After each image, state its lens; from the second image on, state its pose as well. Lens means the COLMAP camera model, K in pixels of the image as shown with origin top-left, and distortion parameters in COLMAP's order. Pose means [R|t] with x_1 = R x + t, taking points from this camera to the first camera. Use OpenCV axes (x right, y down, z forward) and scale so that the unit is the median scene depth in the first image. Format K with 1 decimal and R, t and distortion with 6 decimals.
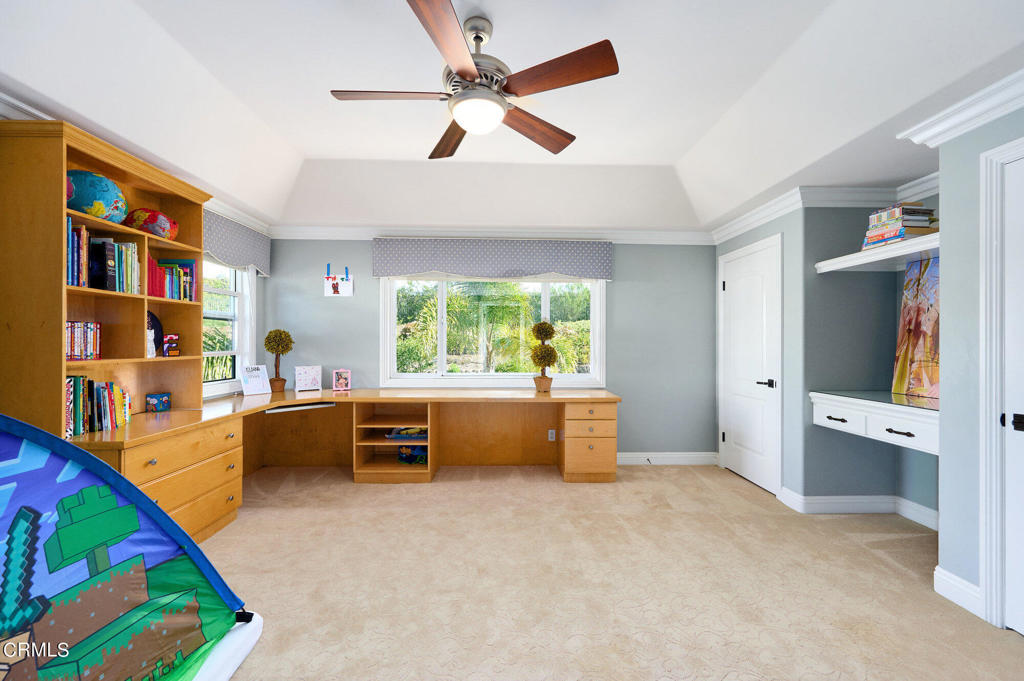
lens RADIAL K [[407.1, 0, 512.0], [0, 407.1, 340.5], [0, 0, 1]] dist [0.000860, 0.000322]
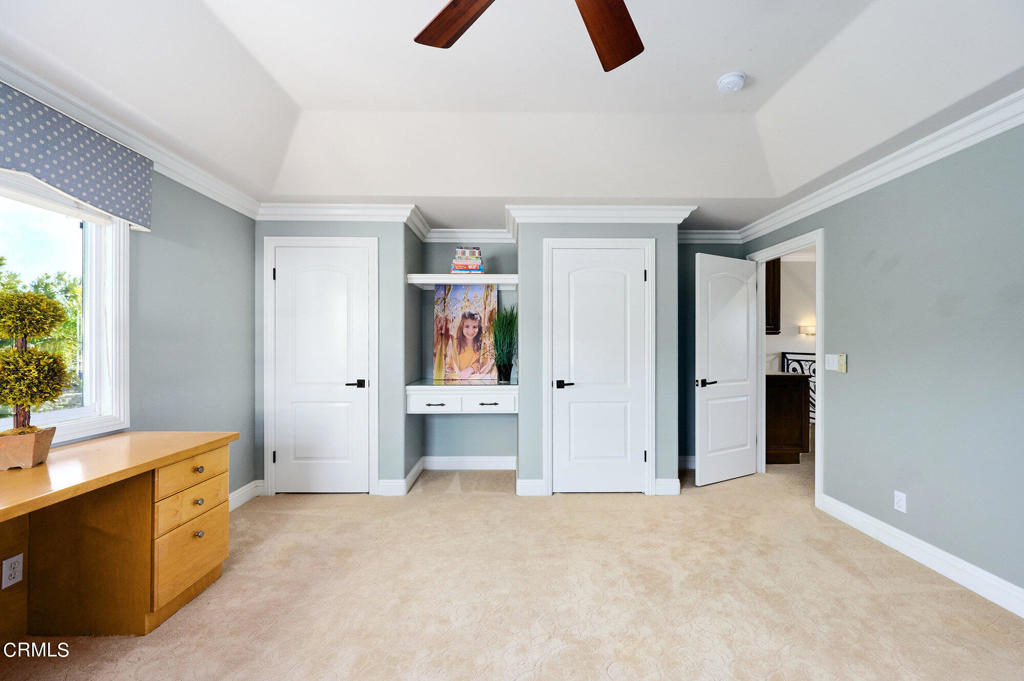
lens RADIAL K [[416.2, 0, 512.0], [0, 416.2, 340.5], [0, 0, 1]] dist [-0.001718, -0.000064]
pose [[0.018648, 0.003469, 0.999820, -0.382936], [-0.007220, 0.999968, -0.003335, 0.000406], [-0.999800, -0.007157, 0.018672, 0.611847]]
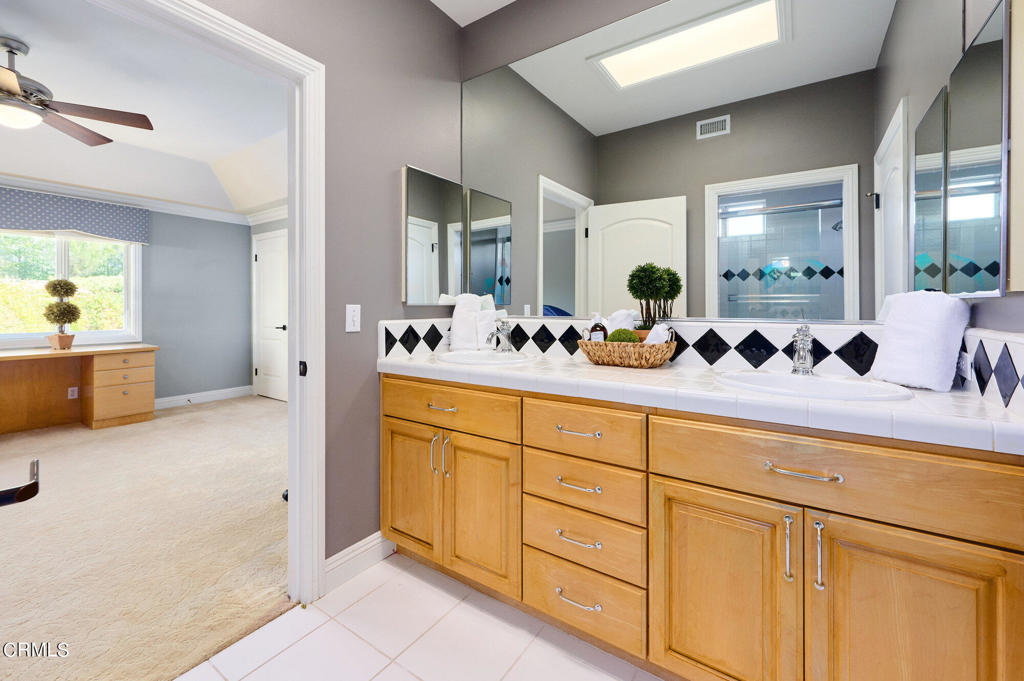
lens RADIAL K [[428.6, 0, 511.8], [0, 428.6, 307.6], [0, 0, 1]] dist [-0.000468, 0.000104]
pose [[0.587473, -0.006236, 0.809219, -0.147120], [-0.000428, 0.999968, 0.008017, 0.018560], [-0.809243, -0.005057, 0.587452, -0.602373]]
